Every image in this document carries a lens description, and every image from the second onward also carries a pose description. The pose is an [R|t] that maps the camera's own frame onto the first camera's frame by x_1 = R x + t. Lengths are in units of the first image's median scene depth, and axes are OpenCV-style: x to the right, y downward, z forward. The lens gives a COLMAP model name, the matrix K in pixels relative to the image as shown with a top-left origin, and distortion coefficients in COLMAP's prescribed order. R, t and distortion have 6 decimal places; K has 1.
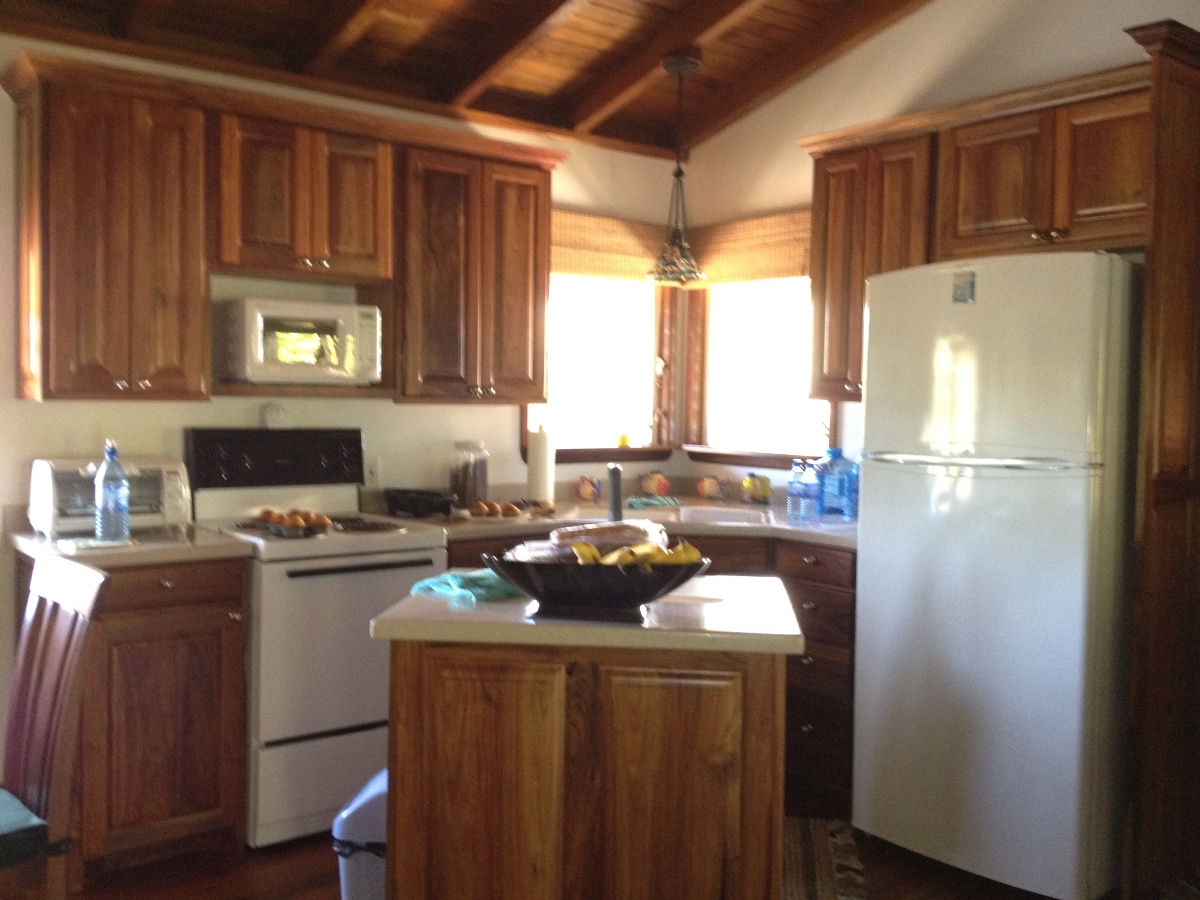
lens RADIAL K [[1116.6, 0, 602.6], [0, 1116.6, 436.3], [0, 0, 1]] dist [0.142816, -0.285298]
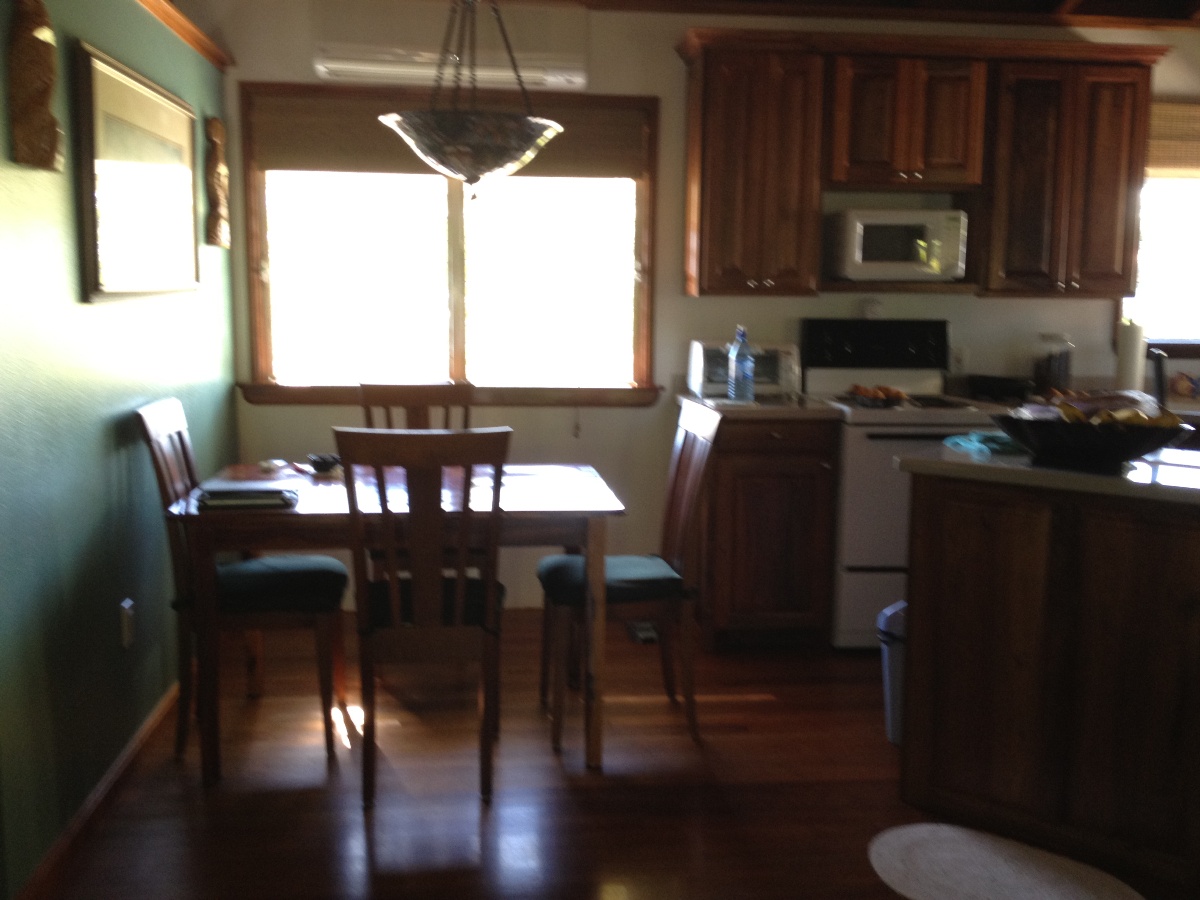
lens RADIAL K [[1116.6, 0, 602.6], [0, 1116.6, 436.3], [0, 0, 1]] dist [0.142816, -0.285298]
pose [[0.842627, 0.063771, -0.534708, 0.122007], [-0.018196, 0.995768, 0.090085, 0.015243], [0.538190, -0.066178, 0.840222, -0.172808]]
